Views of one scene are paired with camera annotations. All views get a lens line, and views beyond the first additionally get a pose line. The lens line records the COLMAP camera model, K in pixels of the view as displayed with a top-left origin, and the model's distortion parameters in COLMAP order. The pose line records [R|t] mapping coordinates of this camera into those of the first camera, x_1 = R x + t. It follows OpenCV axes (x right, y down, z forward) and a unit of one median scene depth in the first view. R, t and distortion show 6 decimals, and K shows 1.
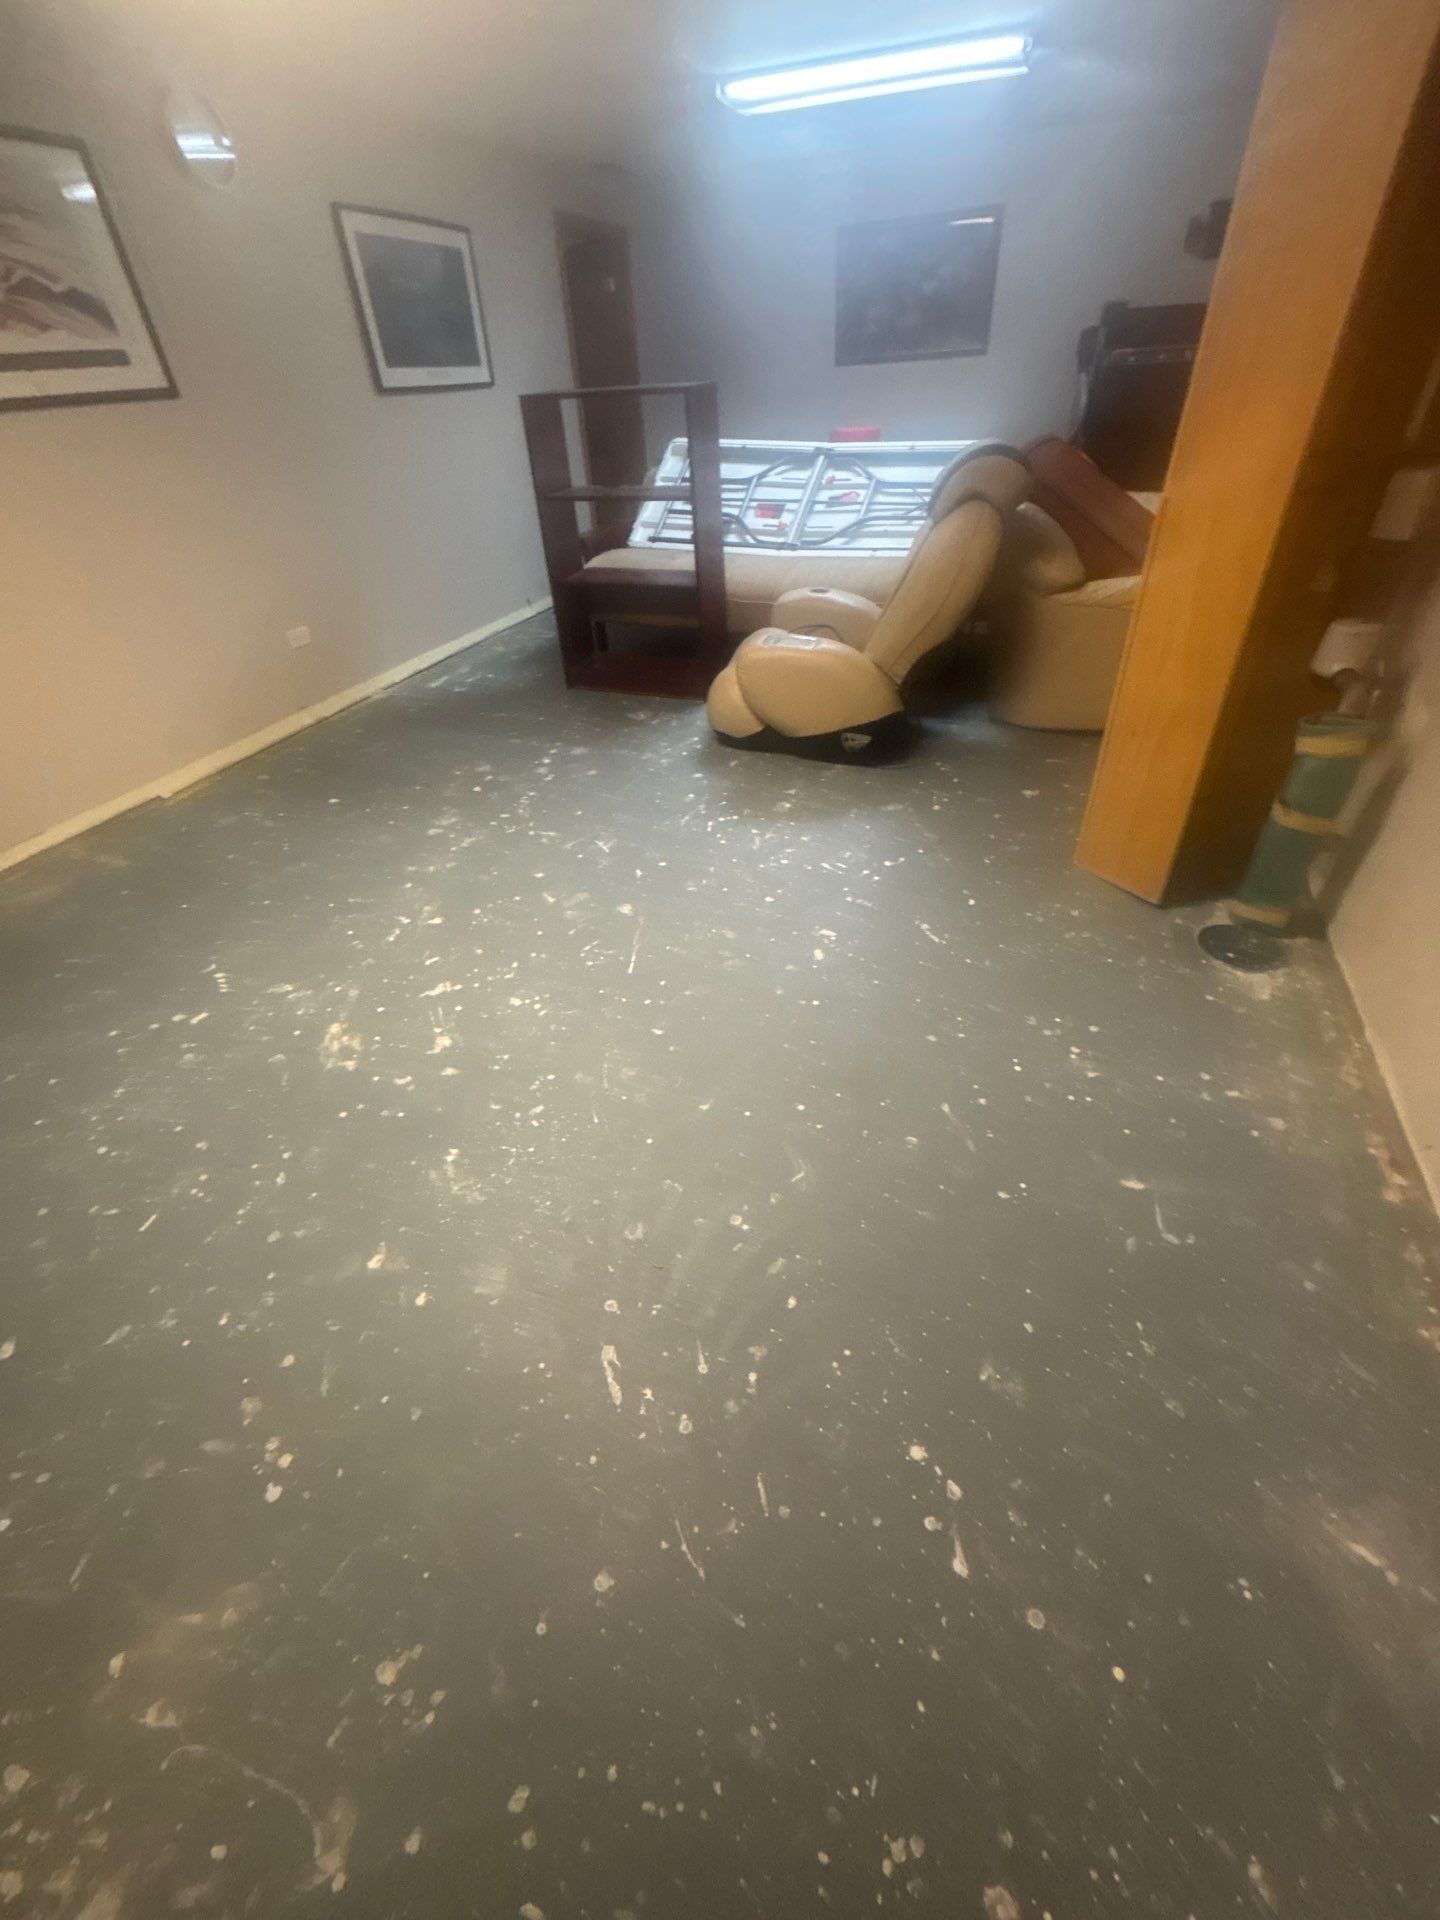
lens RADIAL K [[782.5, 0, 717.0], [0, 782.5, 962.4], [0, 0, 1]] dist [-0.004146, -0.000285]
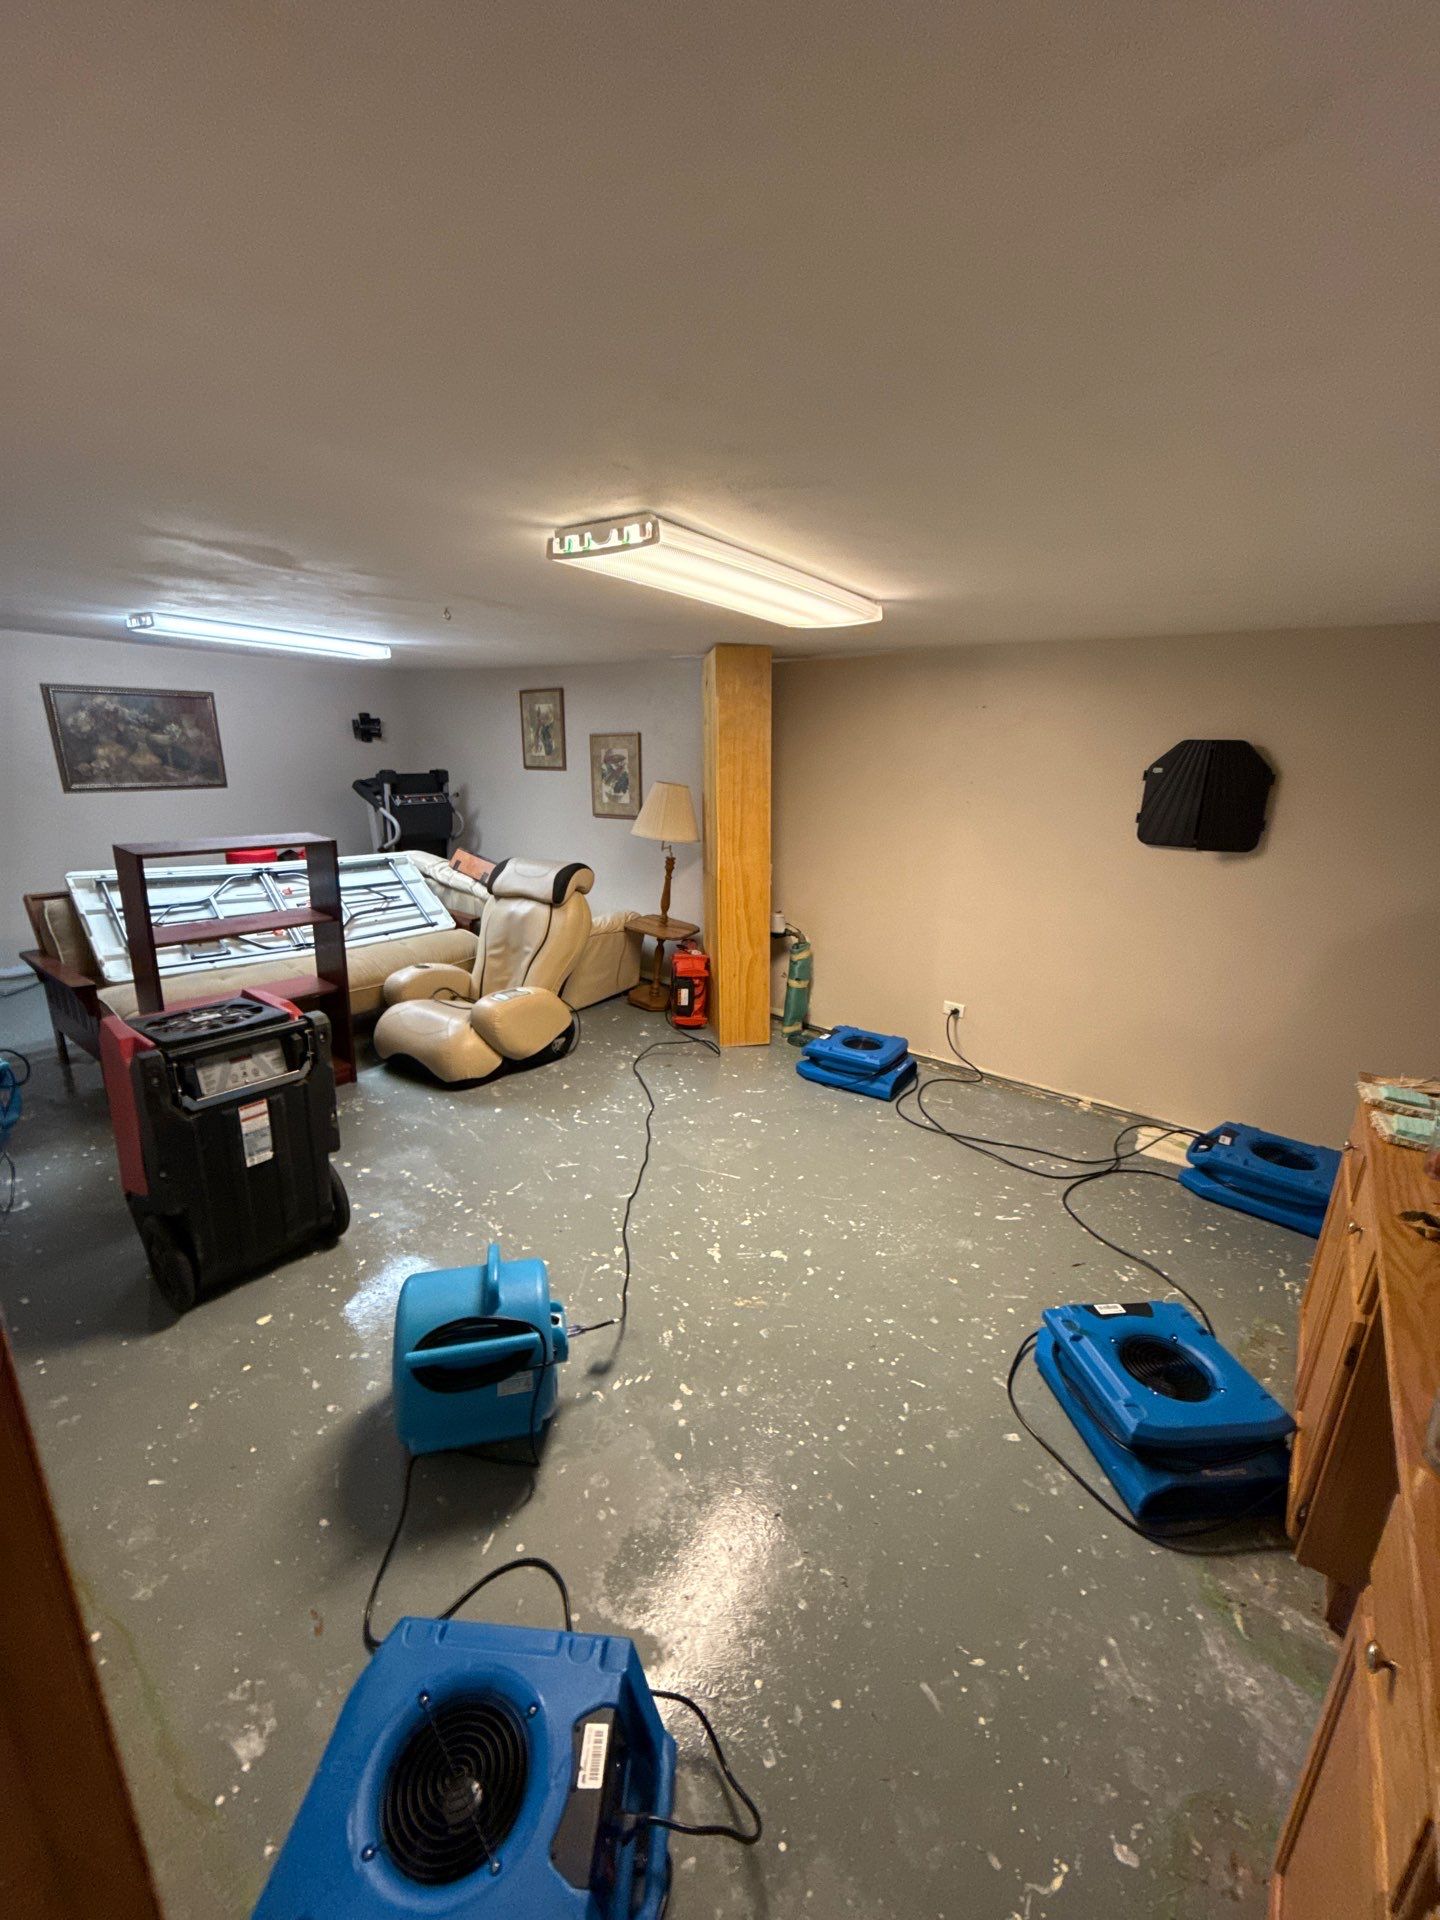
lens RADIAL K [[782.5, 0, 720.6], [0, 782.5, 966.5], [0, 0, 1]] dist [-0.004146, -0.000285]
pose [[0.261595, -0.202513, 0.943693, -1.184783], [0.539837, 0.841203, 0.030875, -0.320965], [-0.800090, 0.501363, 0.329378, 0.257610]]
